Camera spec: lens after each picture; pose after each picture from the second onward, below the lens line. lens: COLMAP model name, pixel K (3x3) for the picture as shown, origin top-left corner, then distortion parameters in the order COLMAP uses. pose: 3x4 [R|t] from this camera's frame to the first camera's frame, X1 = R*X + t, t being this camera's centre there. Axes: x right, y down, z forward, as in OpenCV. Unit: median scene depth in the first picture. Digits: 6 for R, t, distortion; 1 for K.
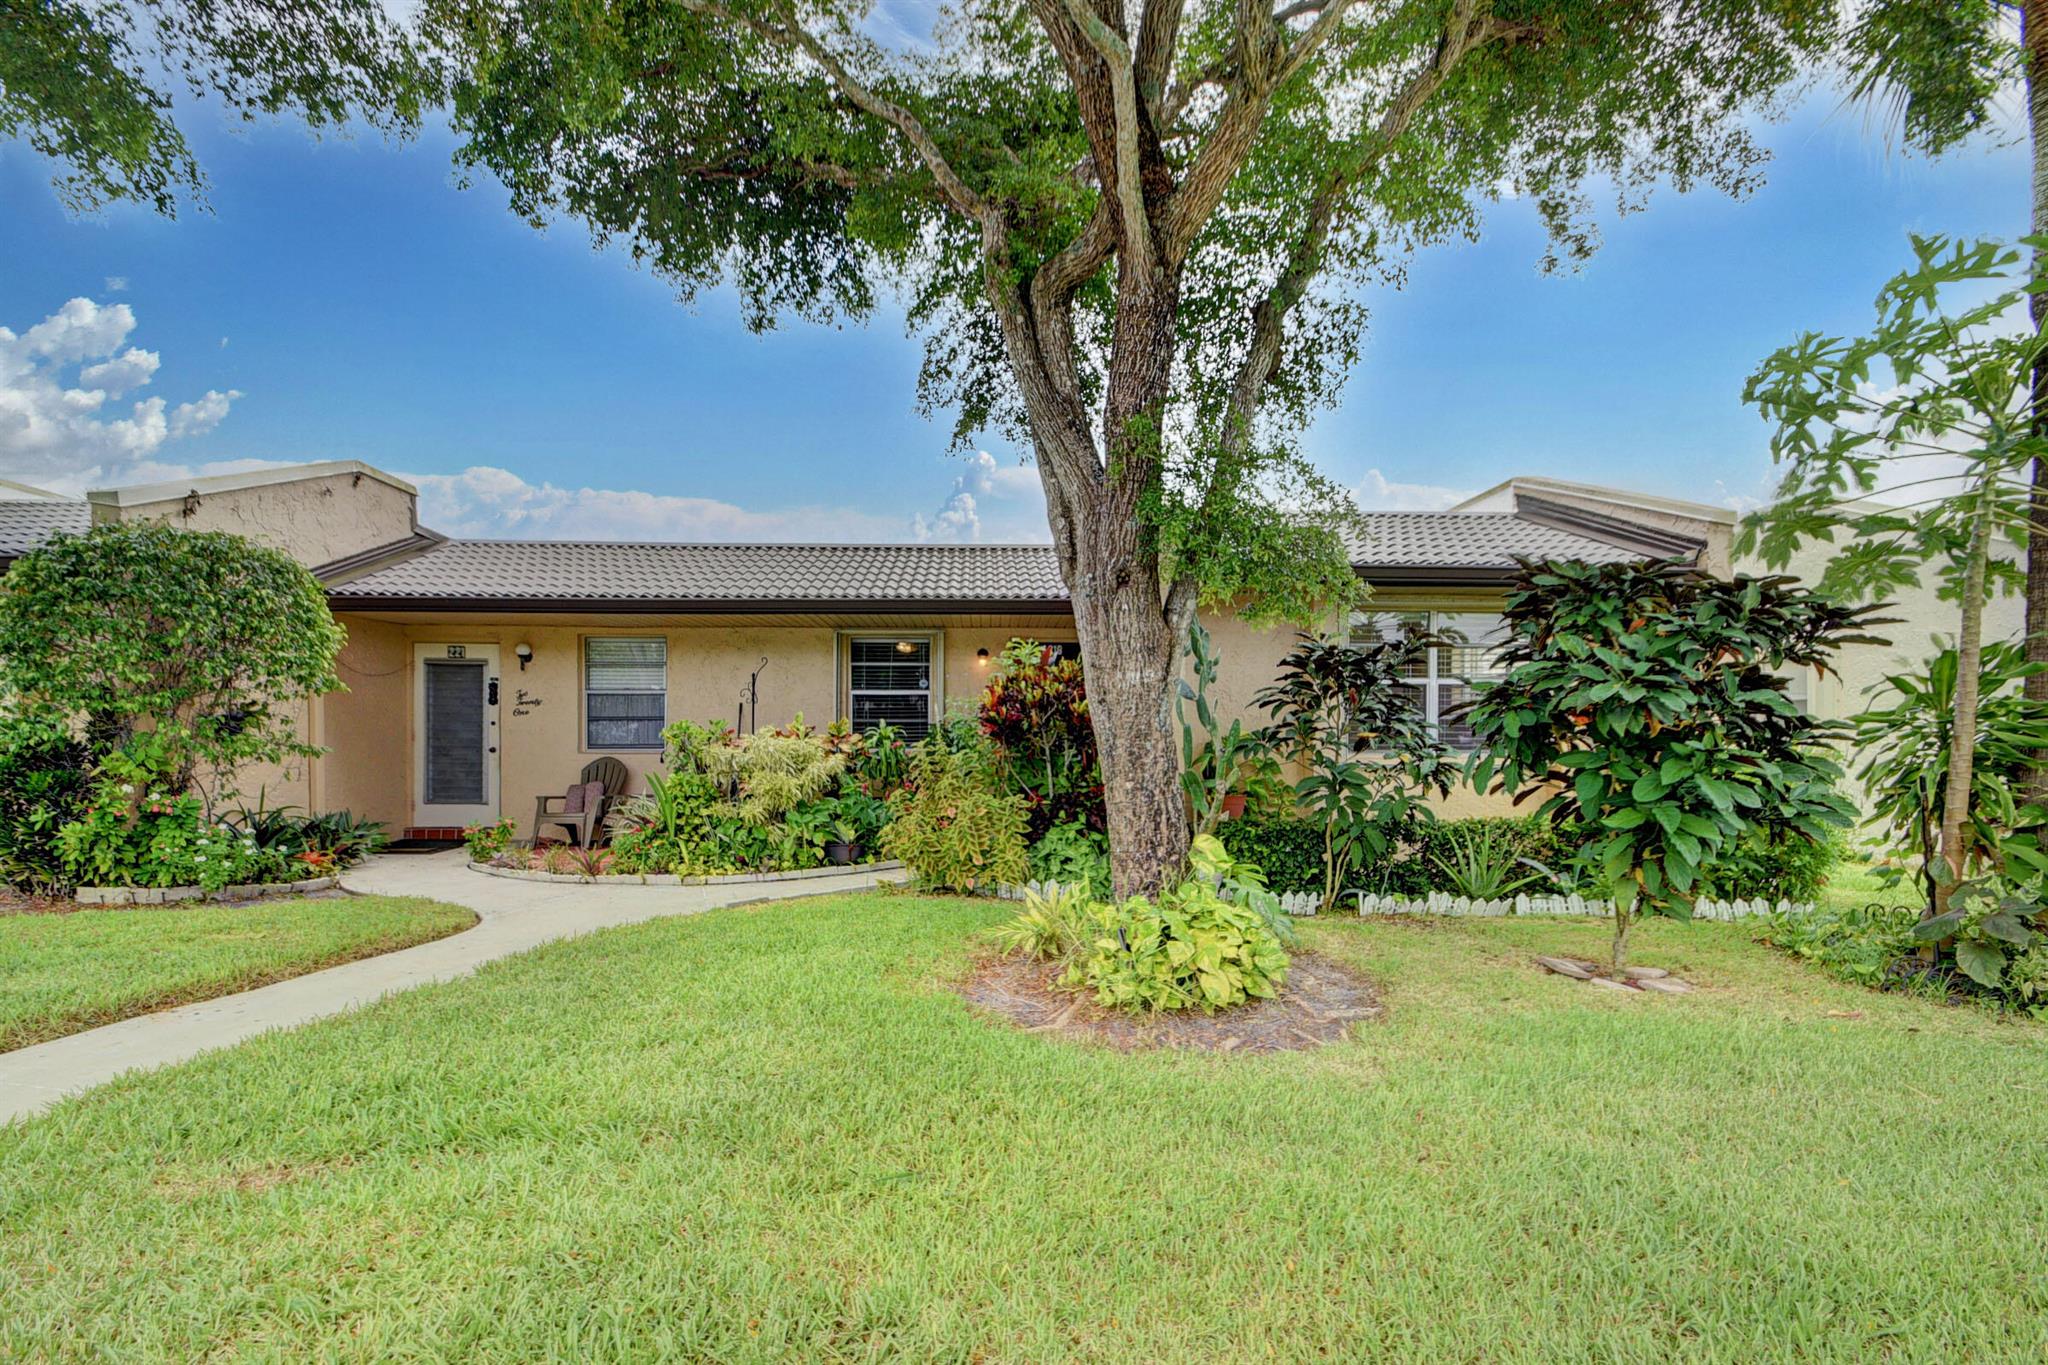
lens RADIAL K [[897.6, 0, 1020.1], [0, 897.6, 737.6], [0, 0, 1]] dist [0.003440, 0.000166]
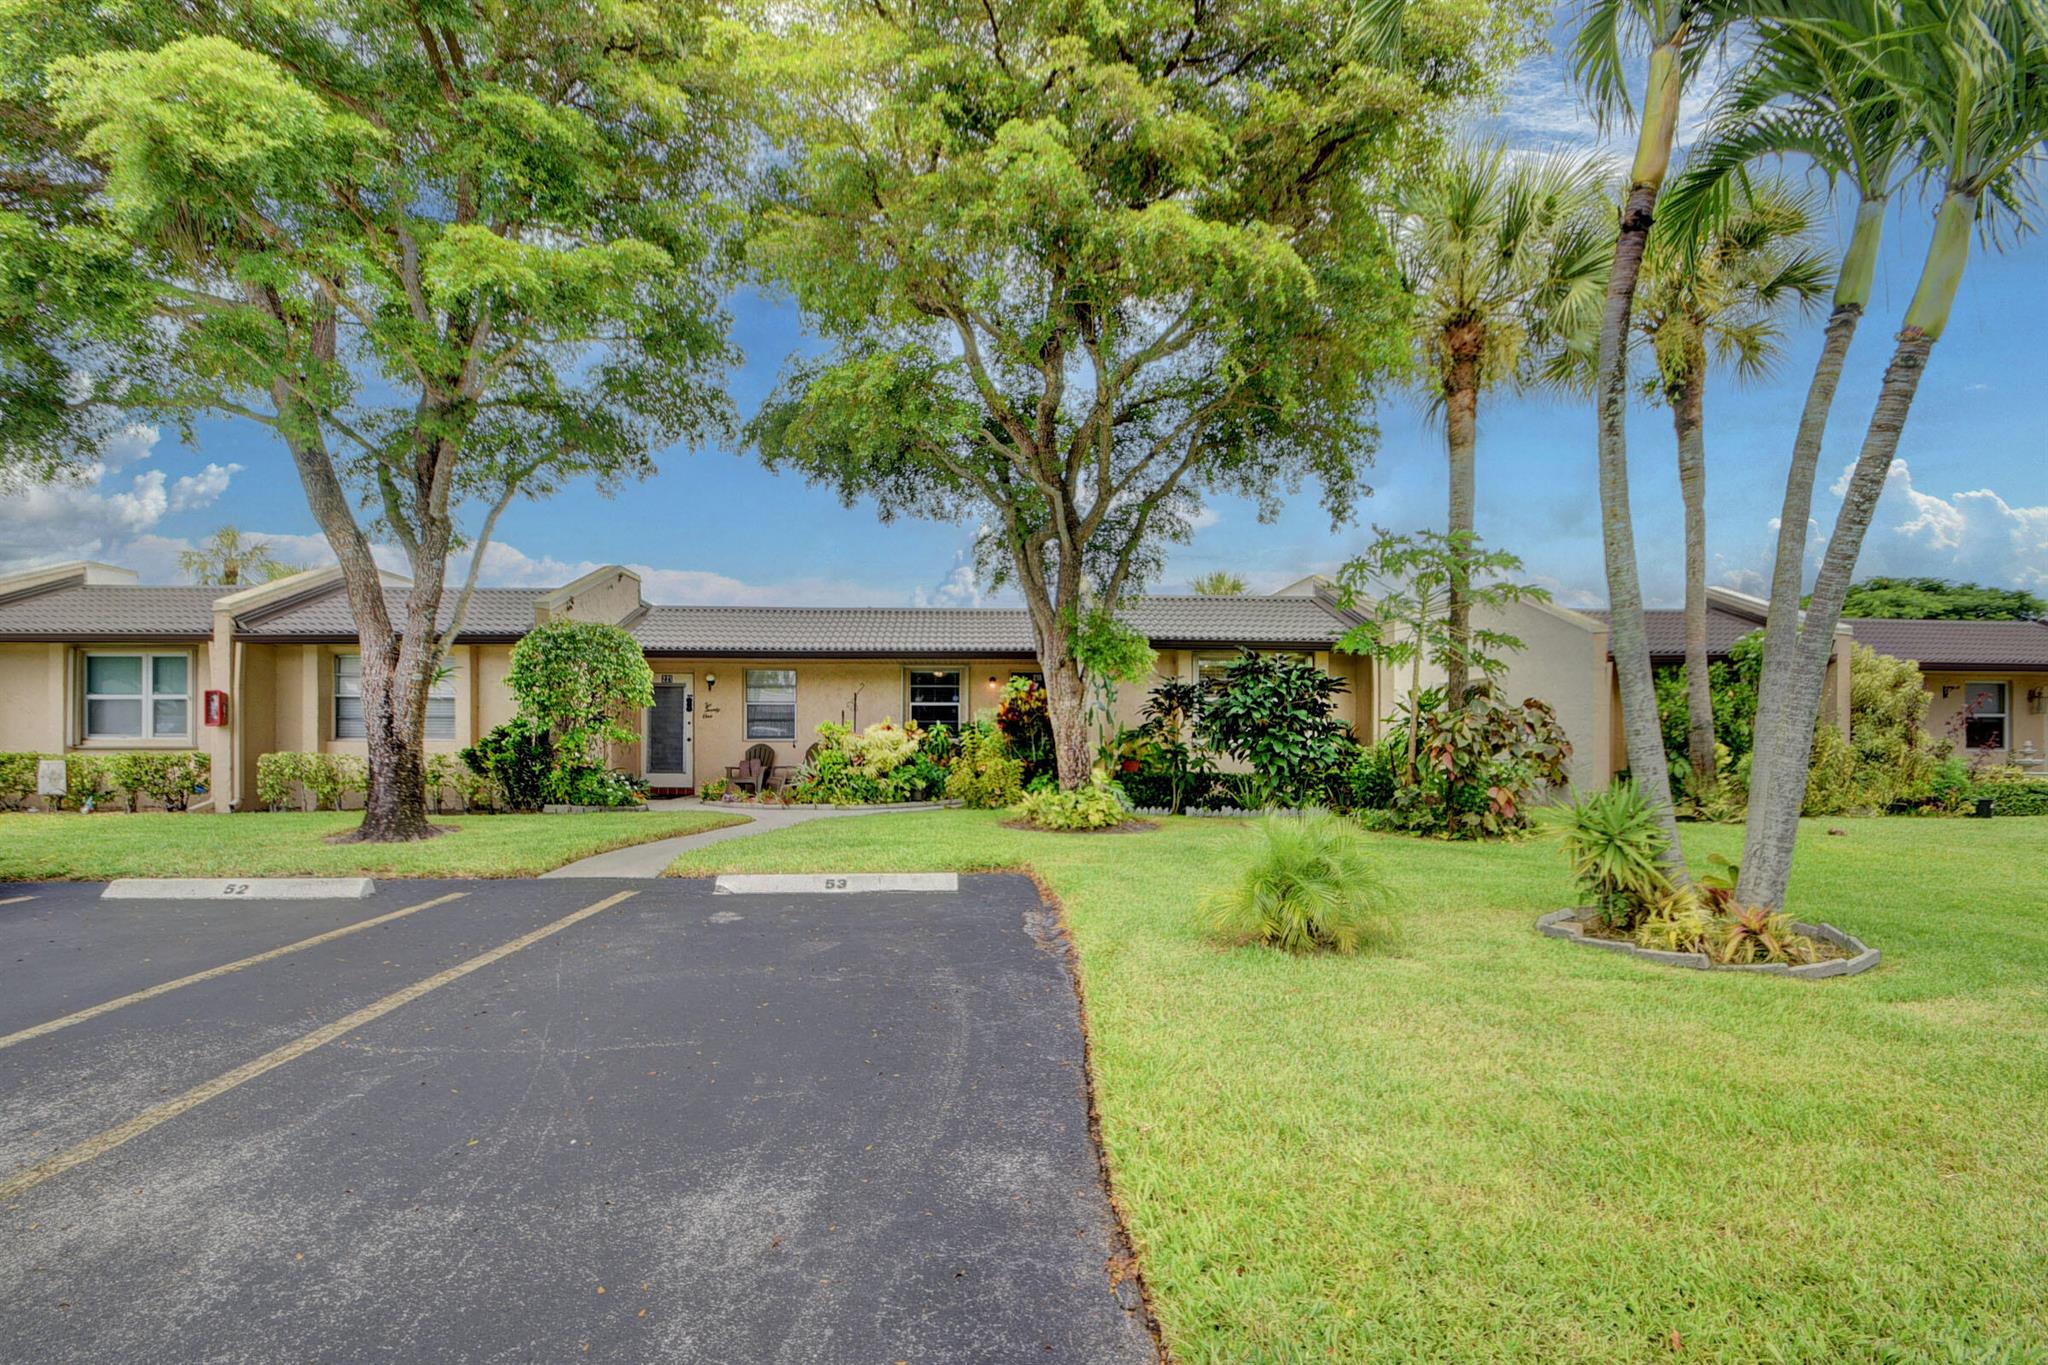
lens RADIAL K [[897.6, 0, 1020.1], [0, 897.6, 737.6], [0, 0, 1]] dist [0.003440, 0.000166]
pose [[0.999880, 0.000755, 0.015447, -0.023862], [-0.000712, 0.999996, -0.002761, 0.019009], [-0.015449, 0.002749, 0.999877, -0.842803]]
